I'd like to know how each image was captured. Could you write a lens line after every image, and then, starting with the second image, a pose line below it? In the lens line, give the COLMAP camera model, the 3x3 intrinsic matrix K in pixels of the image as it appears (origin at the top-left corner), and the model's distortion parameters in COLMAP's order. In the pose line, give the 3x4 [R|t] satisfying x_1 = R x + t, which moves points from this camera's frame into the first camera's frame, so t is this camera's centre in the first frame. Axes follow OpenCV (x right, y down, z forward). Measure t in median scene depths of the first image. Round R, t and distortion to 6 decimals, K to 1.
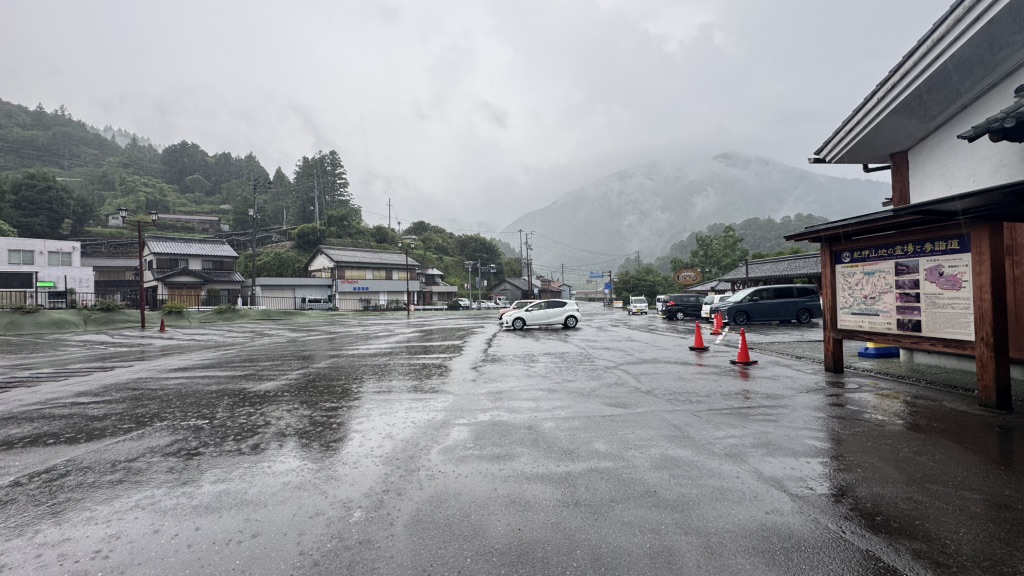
lens RADIAL K [[406.4, 0, 512.0], [0, 406.4, 288.0], [0, 0, 1]] dist [-0.002043, -0.000503]
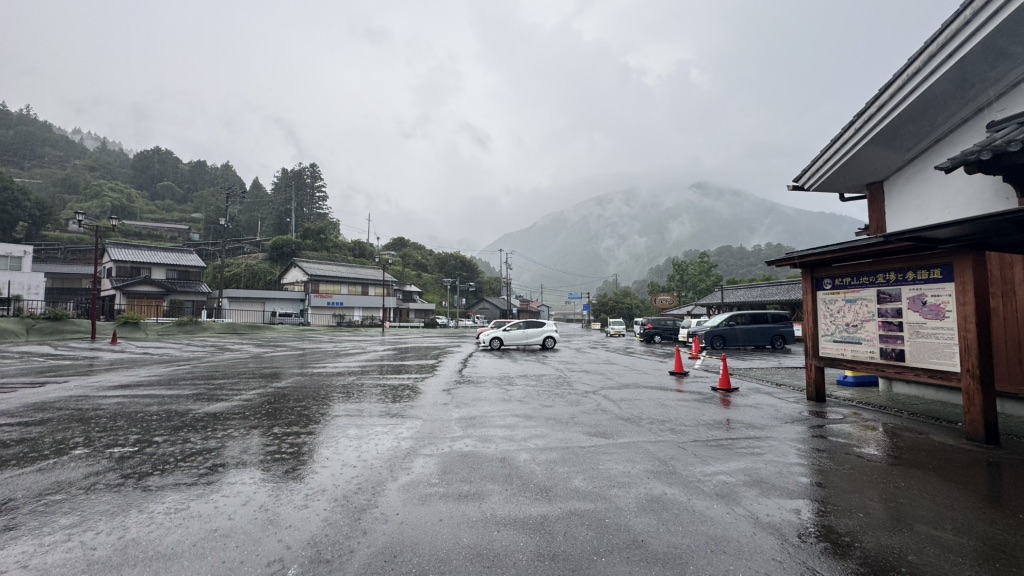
lens RADIAL K [[406.4, 0, 512.0], [0, 406.4, 288.0], [0, 0, 1]] dist [-0.002043, -0.000503]
pose [[0.998312, 0.028403, 0.050663, 0.000728], [-0.025957, 0.998496, -0.048293, 0.000258], [-0.051958, 0.046897, 0.997548, 0.007863]]
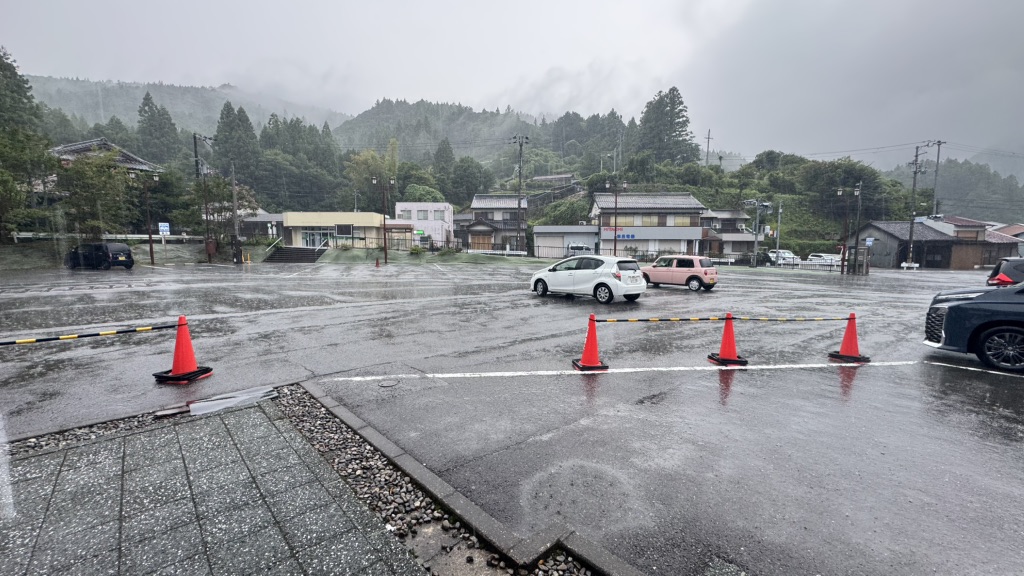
lens RADIAL K [[406.4, 0, 512.0], [0, 406.4, 288.0], [0, 0, 1]] dist [-0.002043, -0.000503]
pose [[0.639134, 0.102467, -0.762239, 0.223216], [-0.004289, 0.991545, 0.129696, -0.000630], [0.769083, -0.079624, 0.634170, 0.230816]]
